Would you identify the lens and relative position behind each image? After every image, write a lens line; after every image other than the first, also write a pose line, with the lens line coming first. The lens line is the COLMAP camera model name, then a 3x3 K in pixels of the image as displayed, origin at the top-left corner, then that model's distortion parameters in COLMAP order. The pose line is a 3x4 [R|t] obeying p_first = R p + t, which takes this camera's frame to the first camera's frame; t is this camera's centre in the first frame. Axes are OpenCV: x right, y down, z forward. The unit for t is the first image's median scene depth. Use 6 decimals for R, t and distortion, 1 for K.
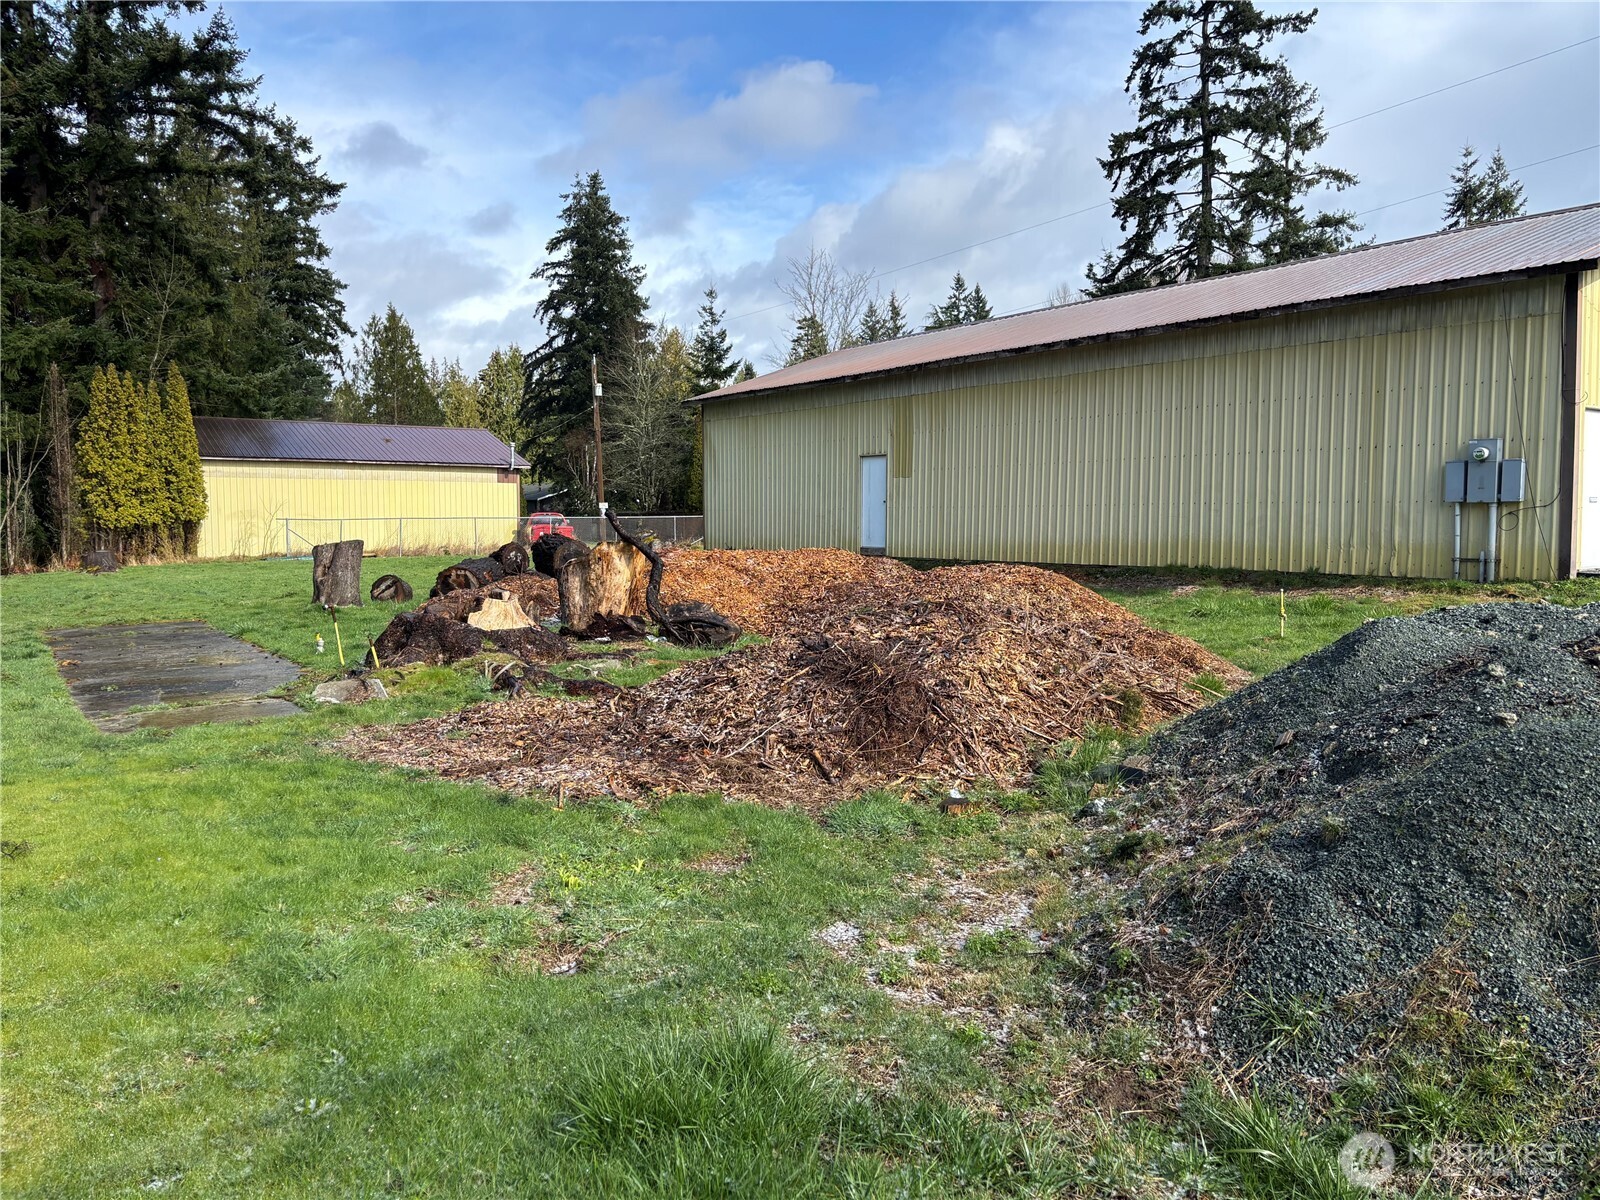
lens RADIAL K [[1187.2, 0, 800.0], [0, 1187.2, 600.0], [0, 0, 1]] dist [0.049568, -0.062041]
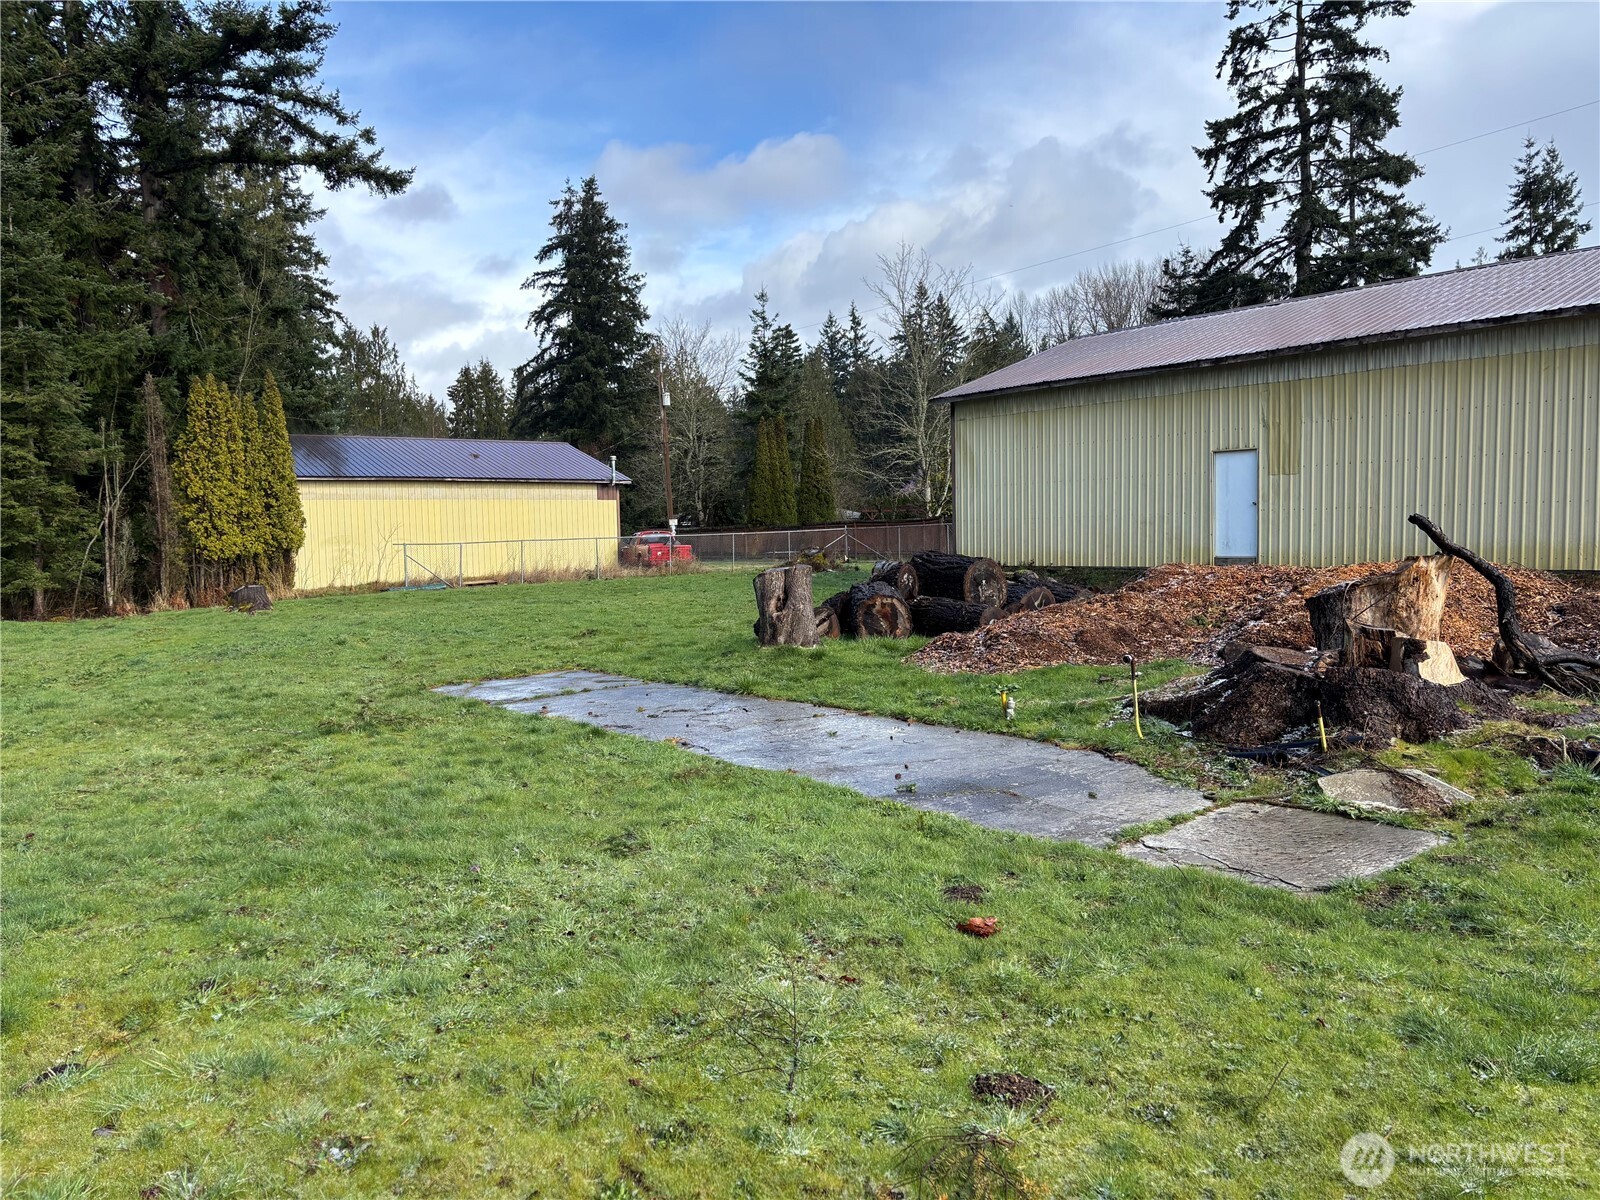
lens RADIAL K [[1192.8, 0, 800.0], [0, 1192.8, 600.0], [0, 0, 1]] dist [0.055420, -0.072423]
pose [[0.998093, -0.027909, 0.055062, -0.130306], [0.028563, 0.999530, -0.011125, -0.005401], [-0.054725, 0.012676, 0.998421, 0.061785]]
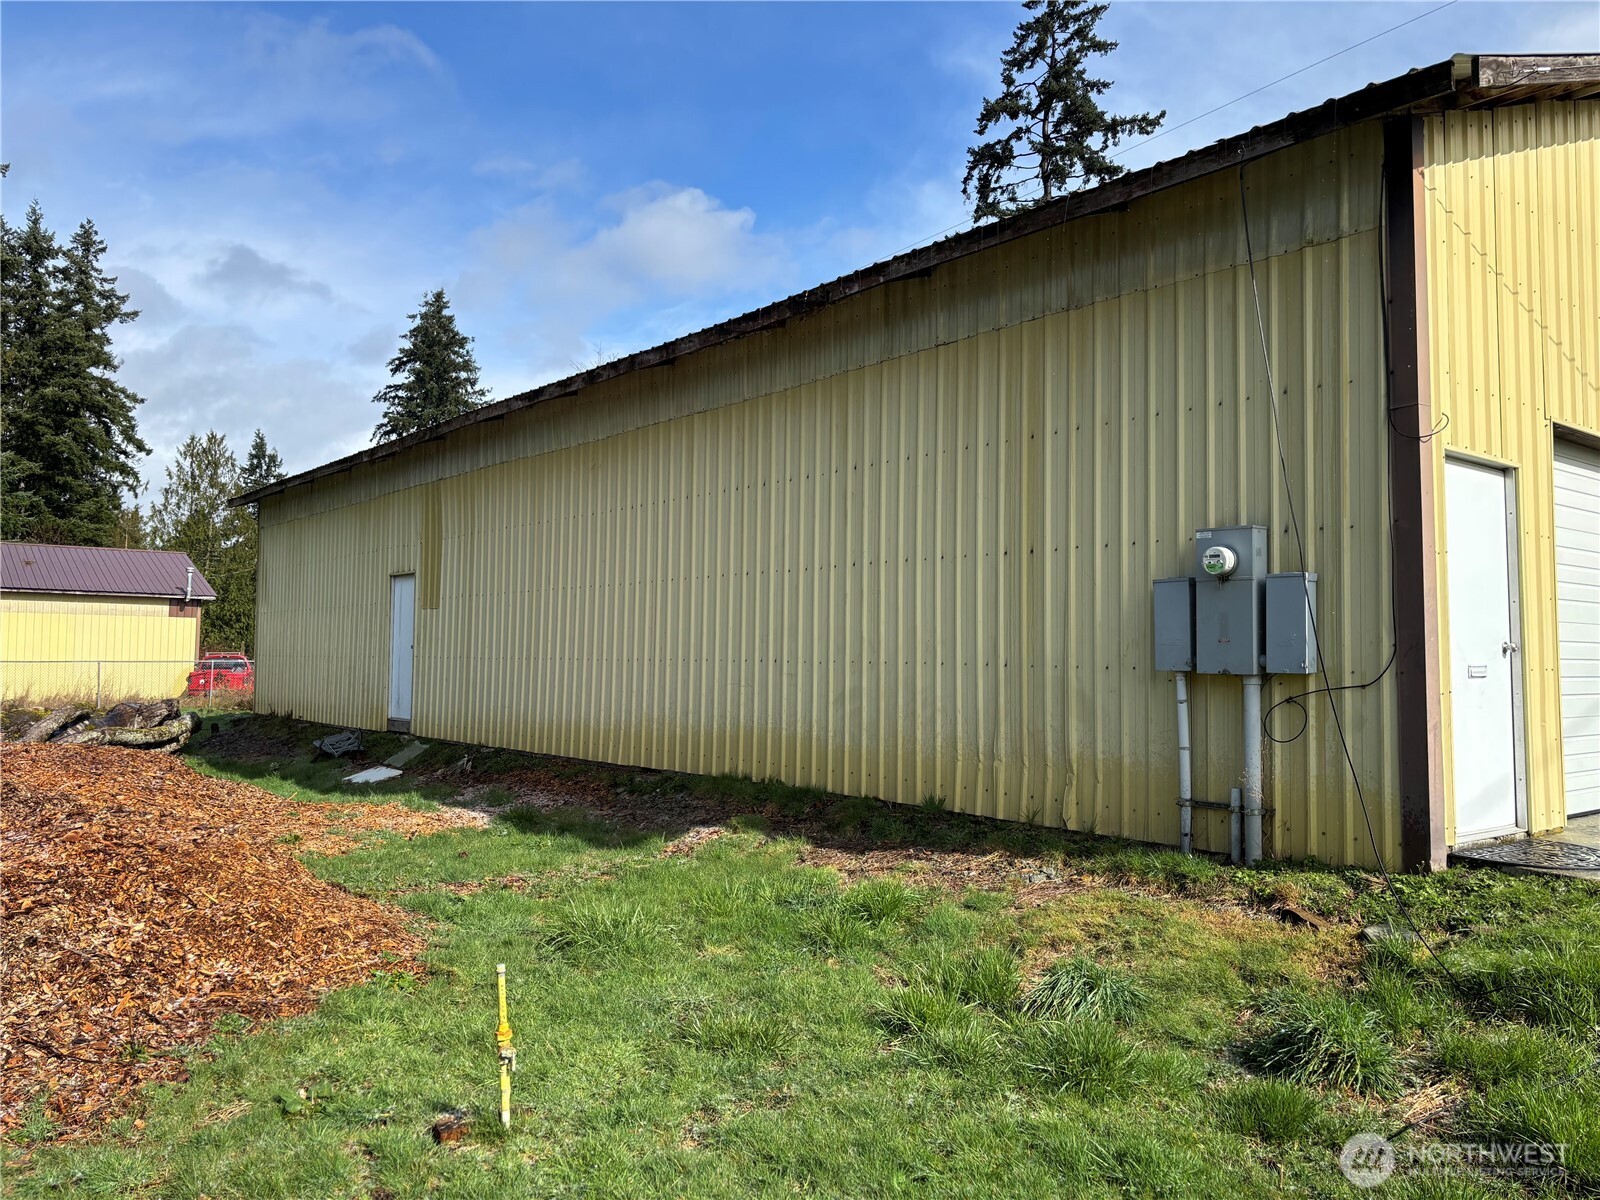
lens RADIAL K [[1212.6, 0, 779.5], [0, 1212.6, 603.4], [0, 0, 1]] dist [-0.000497, 0.007510]
pose [[0.998733, 0.014990, 0.048039, 0.100453], [-0.009287, 0.993111, -0.116809, -0.014054], [-0.049459, 0.116215, 0.991992, 0.148794]]
